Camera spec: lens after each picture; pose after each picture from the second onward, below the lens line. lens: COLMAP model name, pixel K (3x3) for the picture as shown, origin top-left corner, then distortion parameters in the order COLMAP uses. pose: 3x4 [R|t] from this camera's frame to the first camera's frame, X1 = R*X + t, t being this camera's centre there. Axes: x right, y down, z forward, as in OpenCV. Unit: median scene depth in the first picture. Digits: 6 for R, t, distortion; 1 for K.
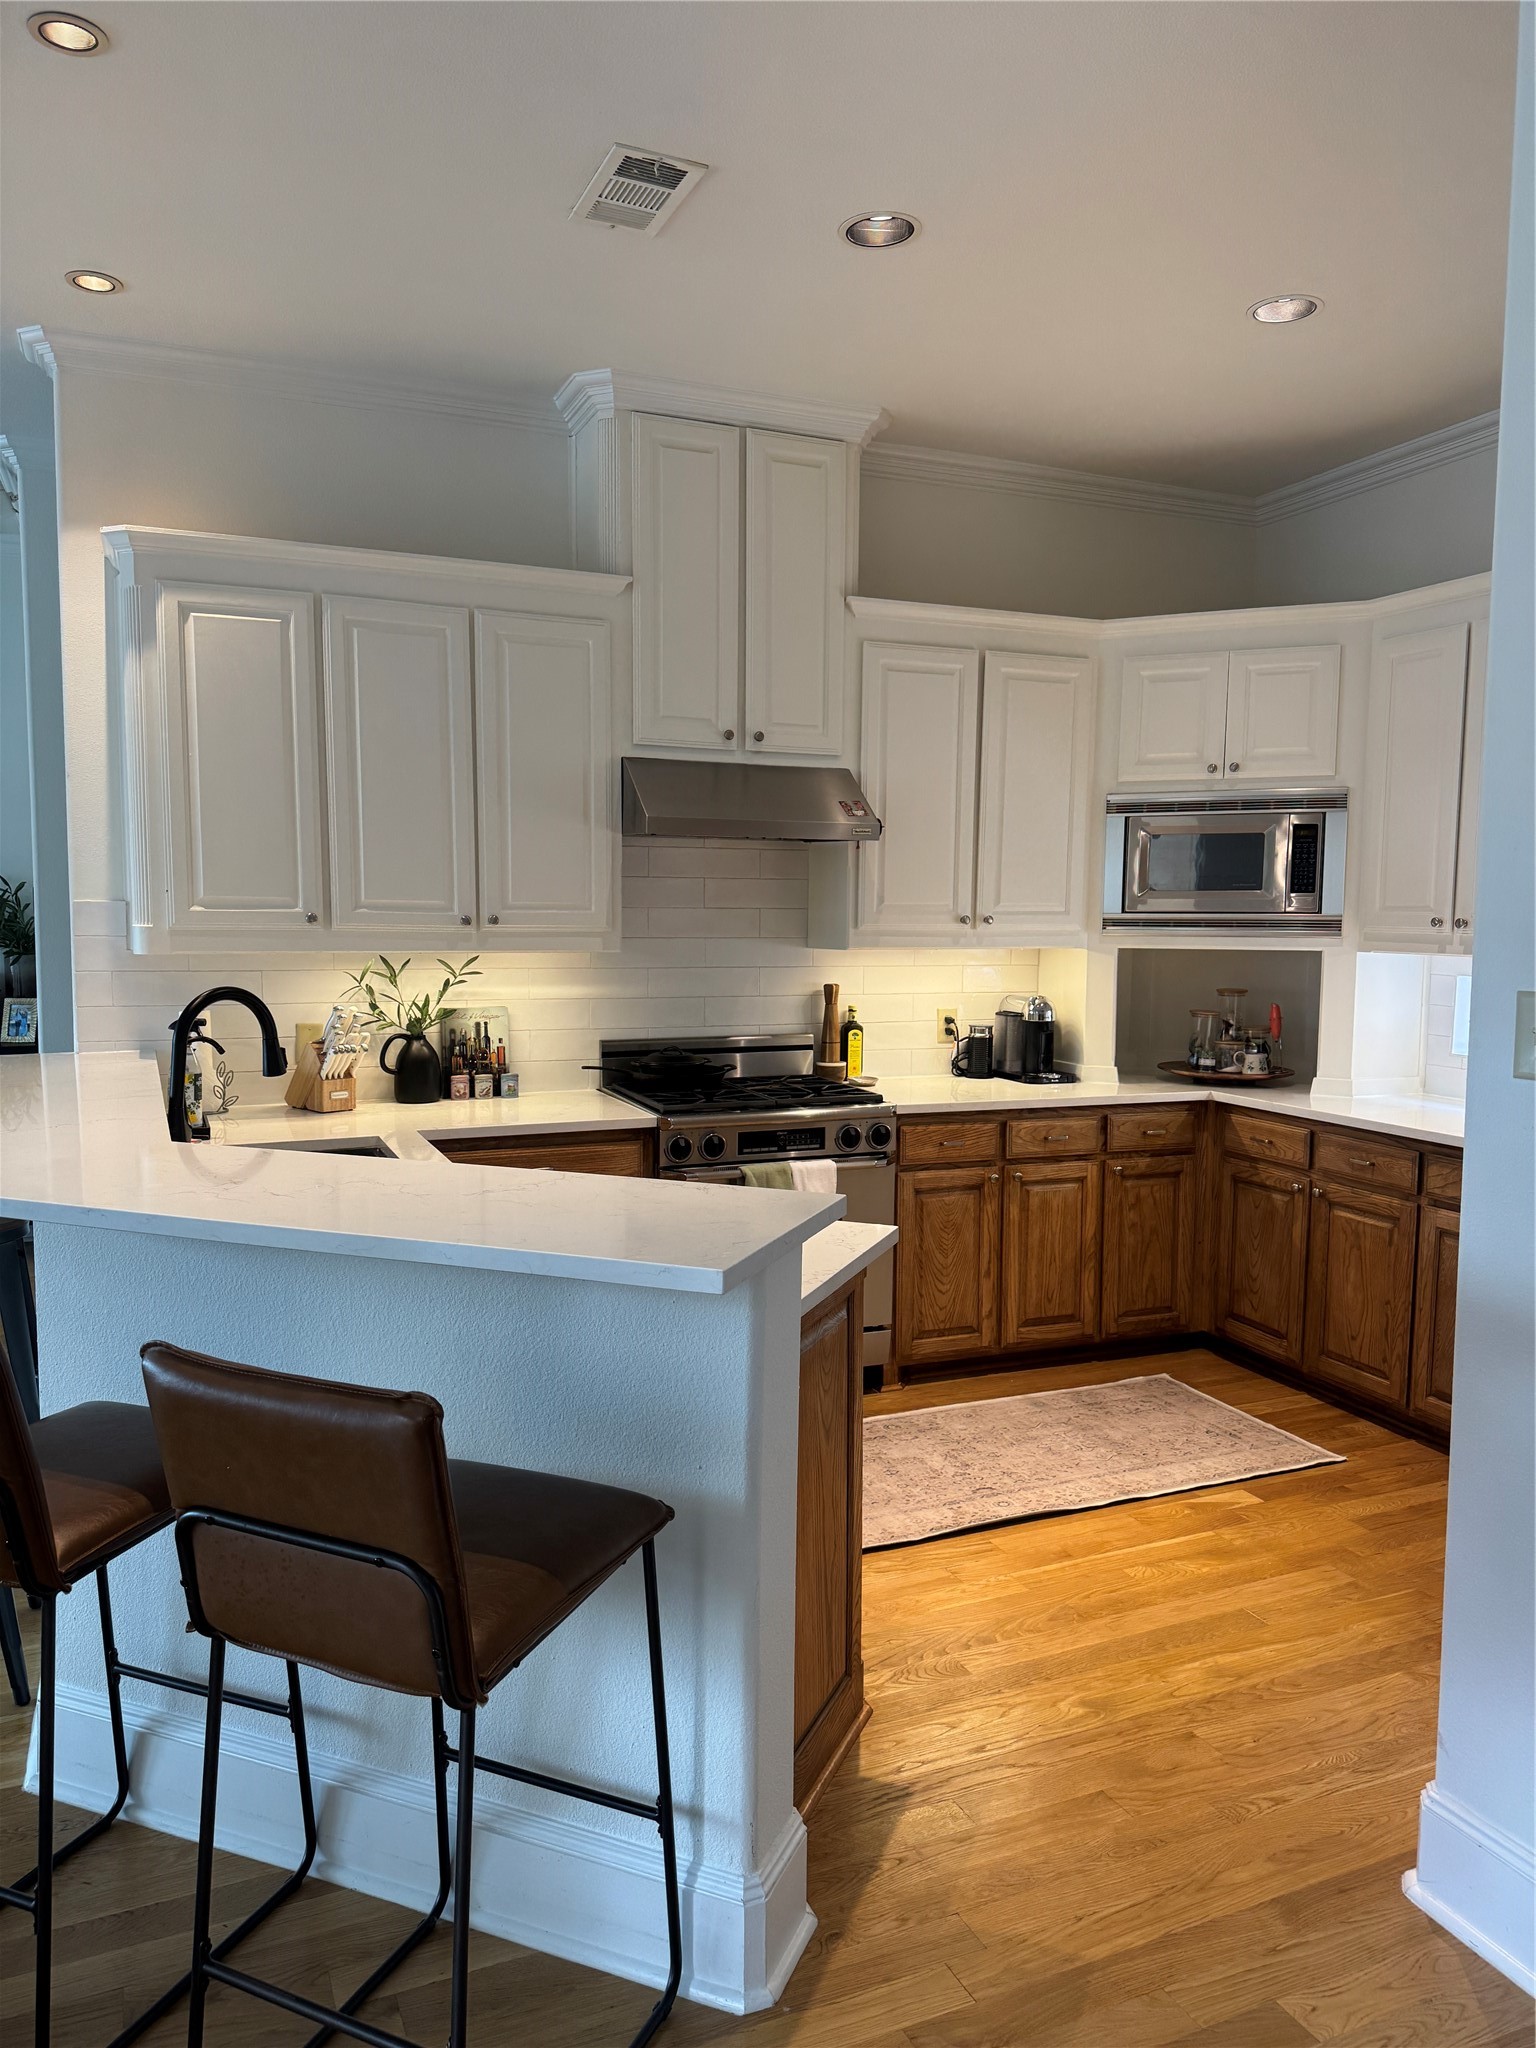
lens RADIAL K [[1455.0, 0, 768.4], [0, 1455.0, 1025.7], [0, 0, 1]] dist [-0.001477, 0.001159]
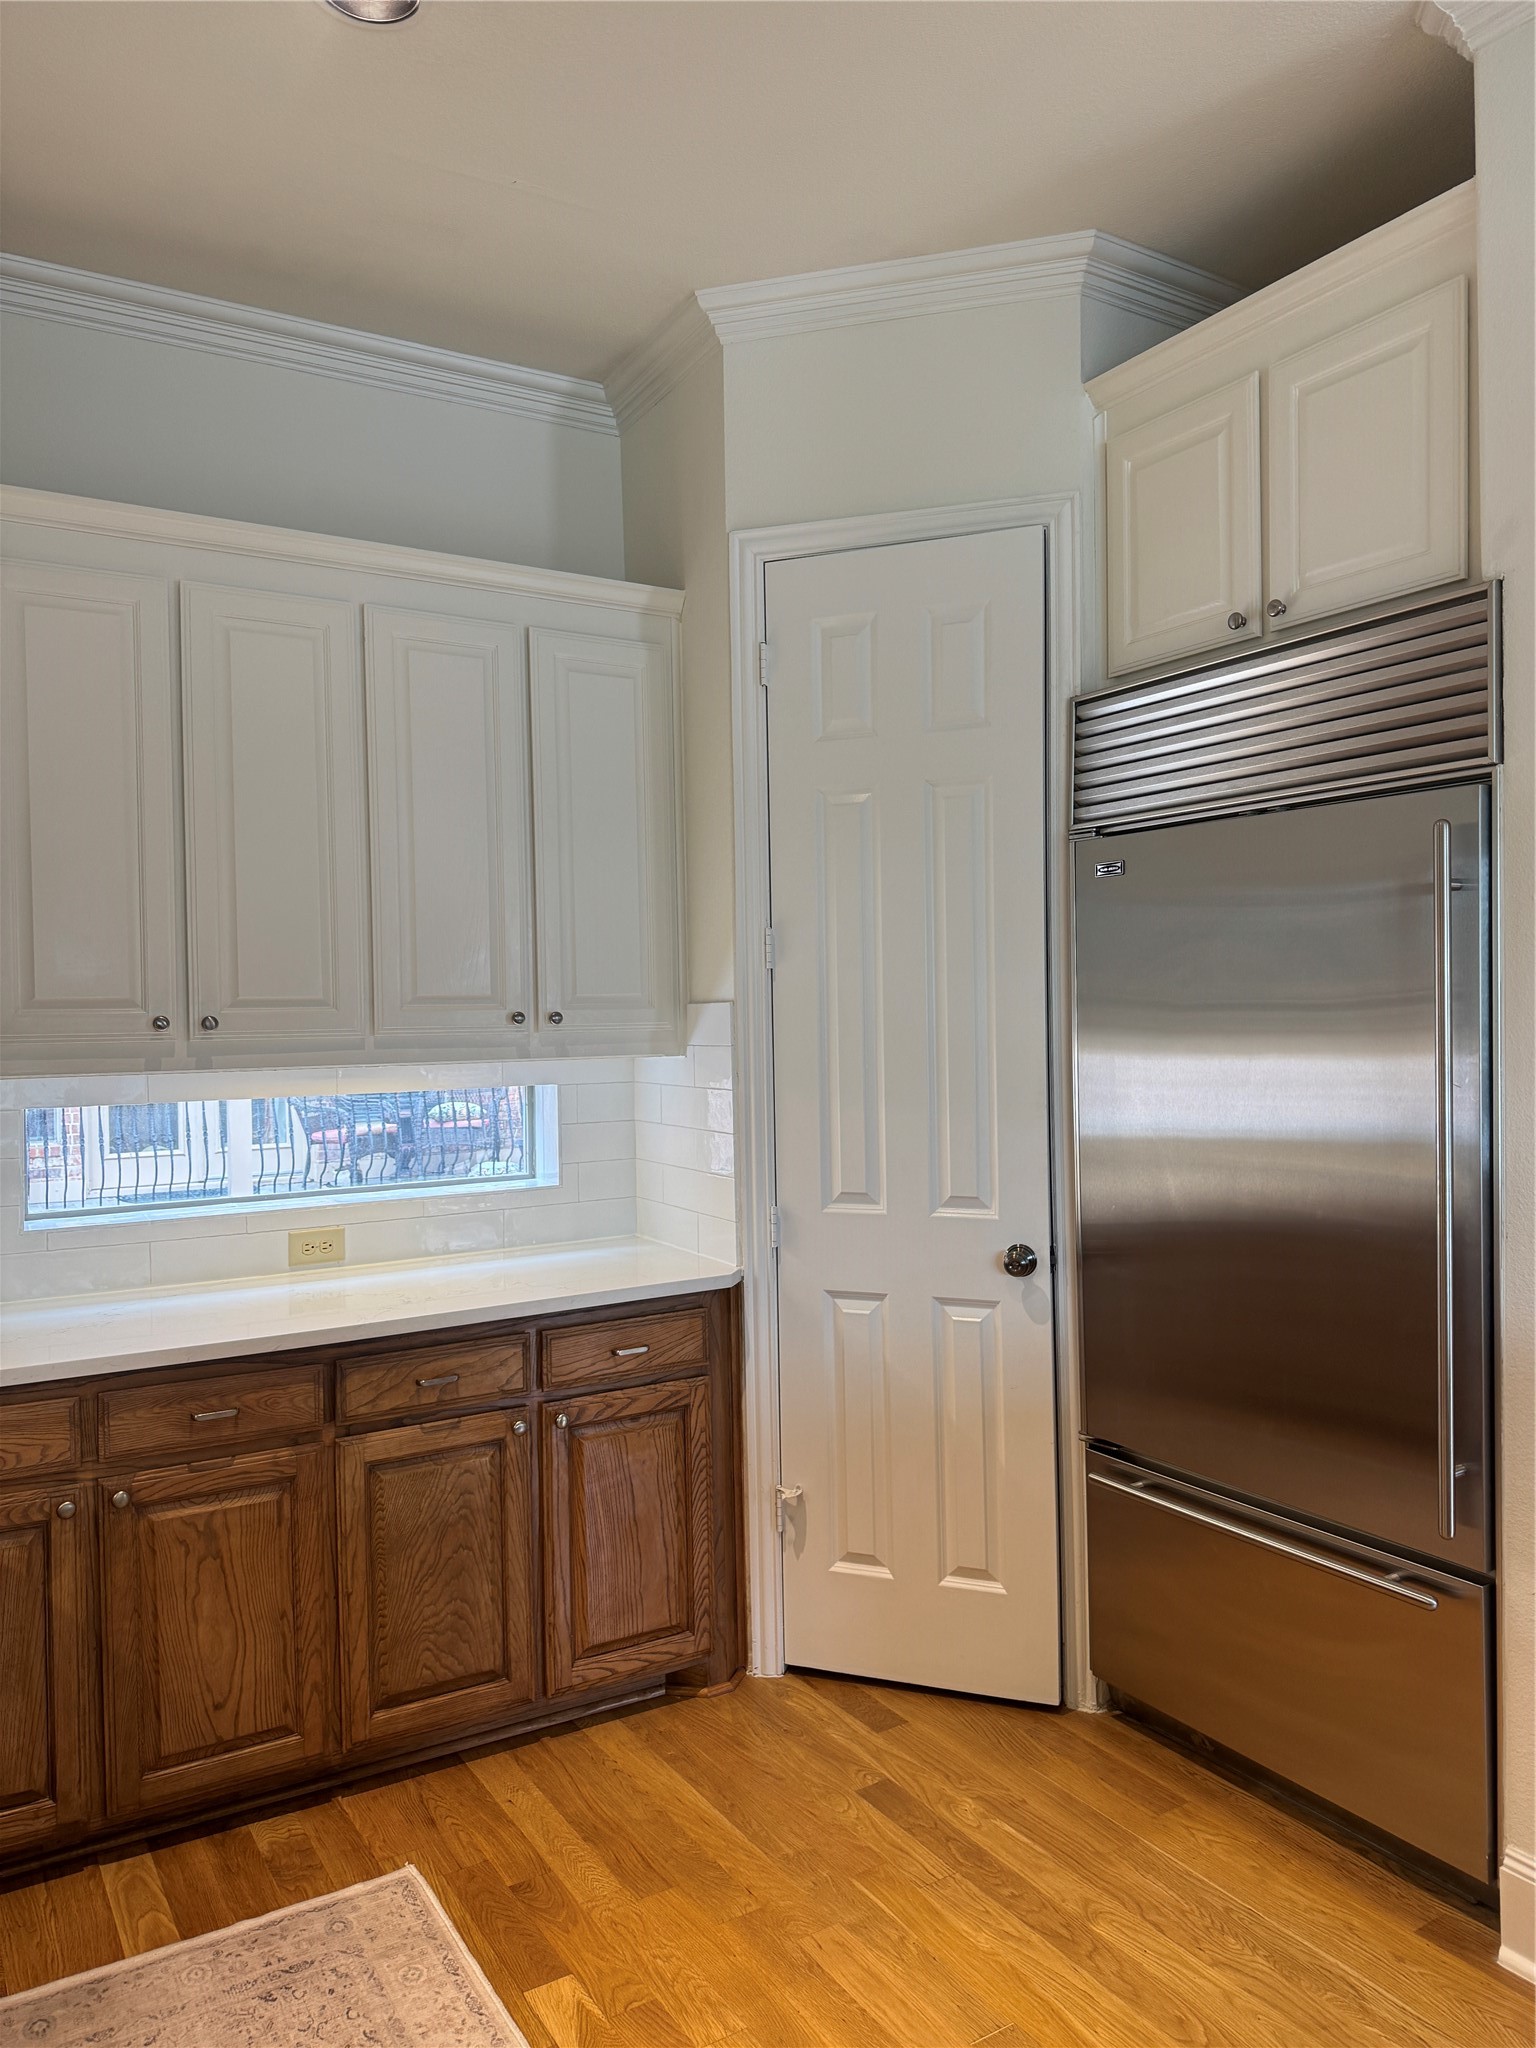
lens RADIAL K [[1455.0, 0, 769.7], [0, 1455.0, 1027.3], [0, 0, 1]] dist [-0.001477, 0.001159]
pose [[-0.112948, -0.022110, 0.993355, -0.222175], [0.107857, 0.993572, 0.034379, -0.063598], [-0.987729, 0.111024, -0.109838, 0.813398]]
